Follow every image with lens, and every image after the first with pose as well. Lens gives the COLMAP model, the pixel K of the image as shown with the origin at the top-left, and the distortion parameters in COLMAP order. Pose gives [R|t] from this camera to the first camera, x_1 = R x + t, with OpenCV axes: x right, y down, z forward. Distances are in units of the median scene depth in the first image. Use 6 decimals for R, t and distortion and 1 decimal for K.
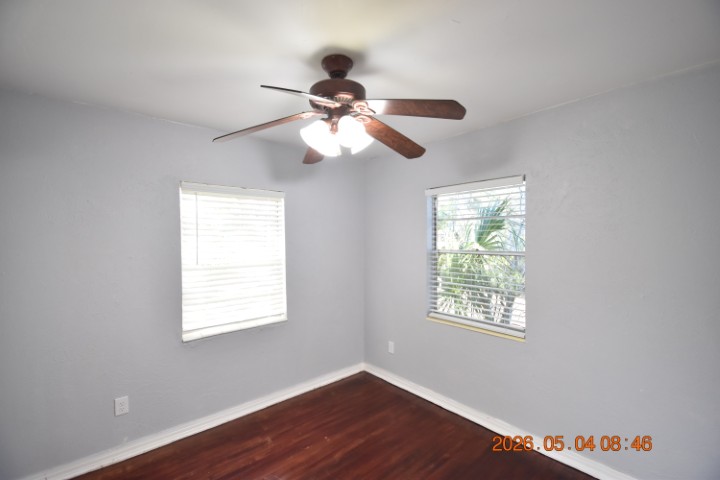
lens RADIAL K [[315.3, 0, 360.3], [0, 315.3, 239.7], [0, 0, 1]] dist [0.005694, -0.007786]
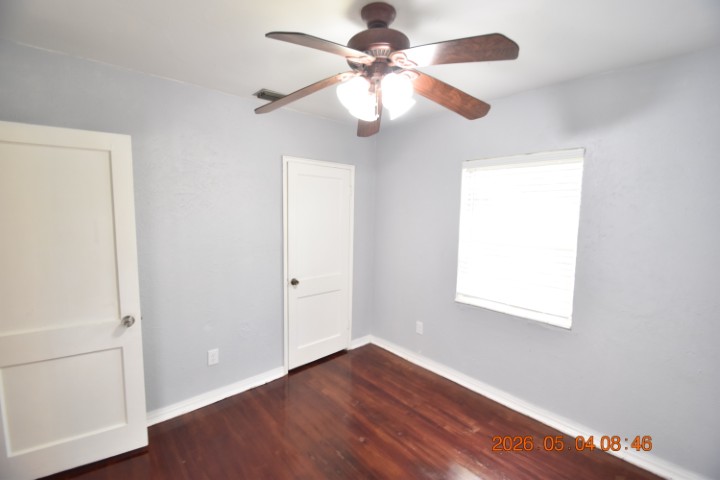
lens RADIAL K [[315.3, 0, 358.7], [0, 315.3, 240.0], [0, 0, 1]] dist [0.005694, -0.007786]
pose [[0.017602, 0.100300, -0.994802, 0.569660], [-0.025195, 0.994684, 0.099842, -0.008543], [0.999528, 0.023307, 0.020036, 0.615741]]
